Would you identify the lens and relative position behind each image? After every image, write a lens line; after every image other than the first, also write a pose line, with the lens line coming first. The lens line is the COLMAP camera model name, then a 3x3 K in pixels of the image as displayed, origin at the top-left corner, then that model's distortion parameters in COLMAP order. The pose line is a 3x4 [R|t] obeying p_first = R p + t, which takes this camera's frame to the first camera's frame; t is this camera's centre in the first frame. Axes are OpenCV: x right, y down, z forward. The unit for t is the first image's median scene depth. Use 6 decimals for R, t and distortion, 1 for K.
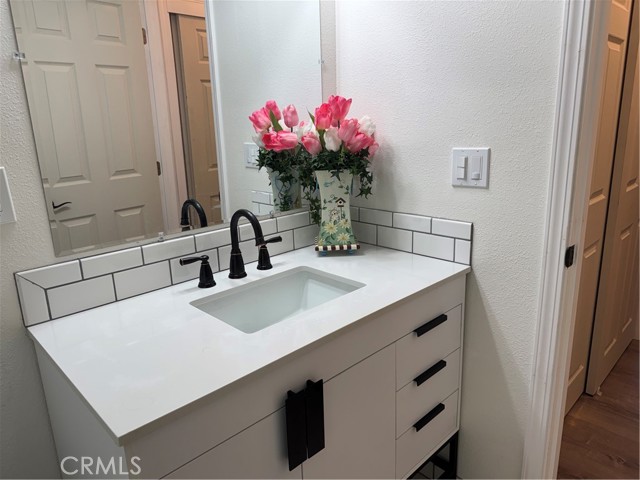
lens RADIAL K [[449.9, 0, 322.0], [0, 449.9, 236.6], [0, 0, 1]] dist [0.074355, -0.102443]
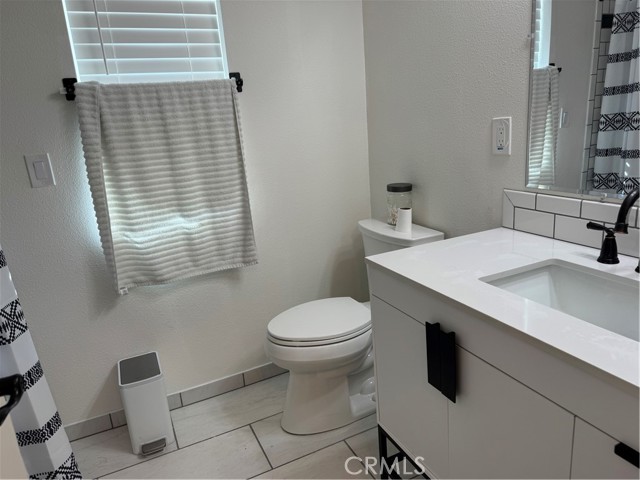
lens RADIAL K [[449.9, 0, 322.0], [0, 449.9, 236.6], [0, 0, 1]] dist [0.074355, -0.102443]
pose [[-0.306814, 0.308431, -0.900409, 0.787904], [-0.149712, 0.918620, 0.365683, -0.202339], [0.939921, 0.246999, -0.235670, 0.709113]]
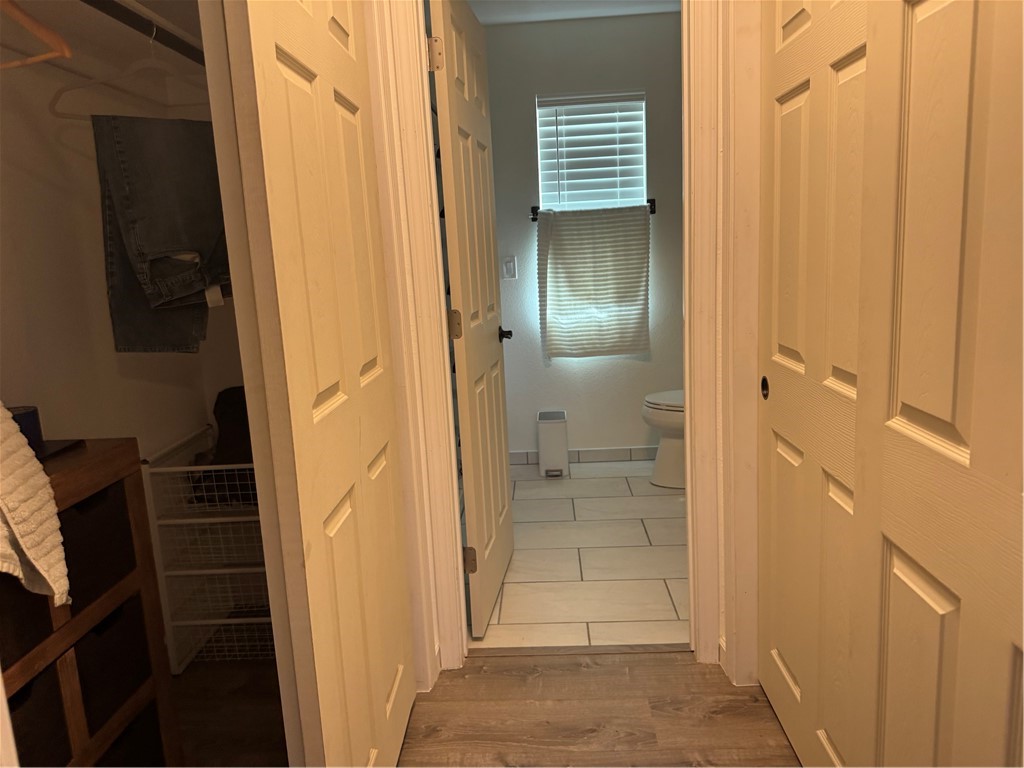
lens RADIAL K [[719.9, 0, 515.2], [0, 719.9, 378.5], [0, 0, 1]] dist [0.074355, -0.102443]
pose [[-0.726594, 0.193330, -0.659306, 1.734105], [-0.086836, 0.926060, 0.367249, -0.432061], [0.681557, 0.324092, -0.656082, 1.620439]]
